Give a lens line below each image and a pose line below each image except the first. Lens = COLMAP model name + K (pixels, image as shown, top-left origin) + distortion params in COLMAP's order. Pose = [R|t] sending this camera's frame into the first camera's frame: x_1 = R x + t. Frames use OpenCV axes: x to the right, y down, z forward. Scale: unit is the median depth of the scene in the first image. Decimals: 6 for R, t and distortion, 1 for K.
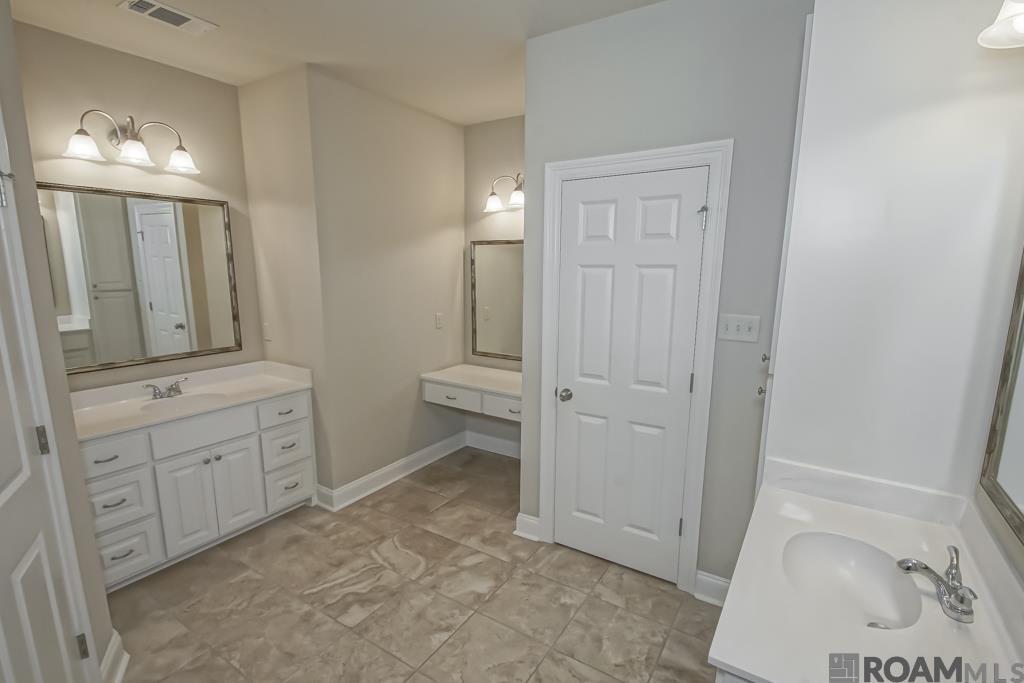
lens RADIAL K [[471.0, 0, 519.4], [0, 471.0, 344.7], [0, 0, 1]] dist [-0.002622, -0.000510]
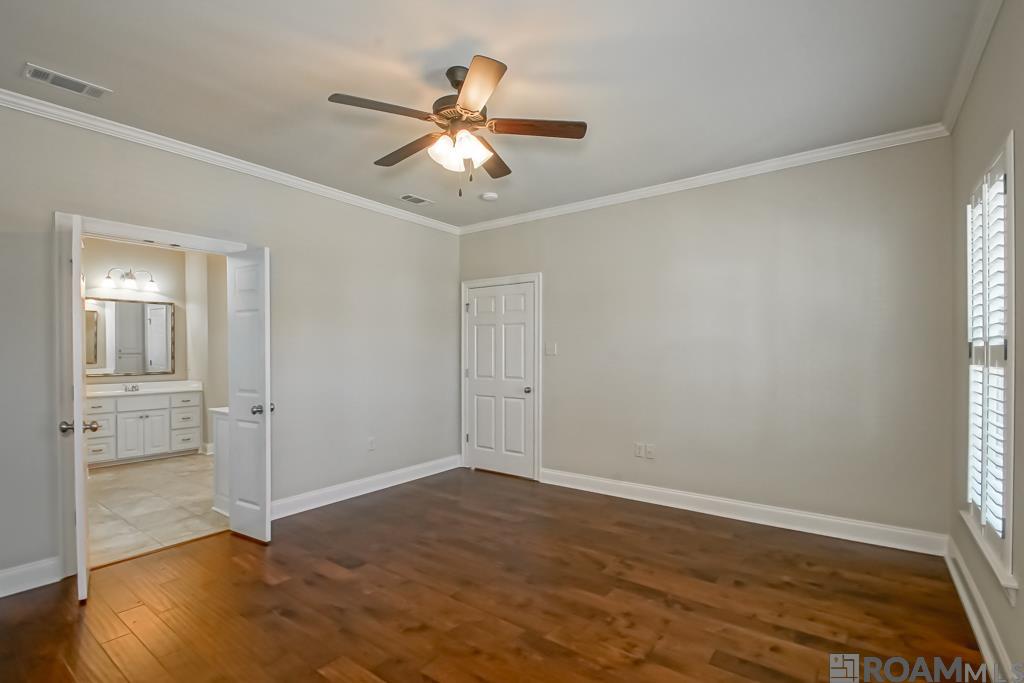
lens RADIAL K [[474.4, 0, 514.1], [0, 474.4, 352.3], [0, 0, 1]] dist [-0.000932, -0.000212]
pose [[0.996417, -0.009654, -0.084024, 1.169443], [-0.005531, 0.983899, -0.178642, 0.312048], [0.084396, 0.178467, 0.980320, -1.001259]]
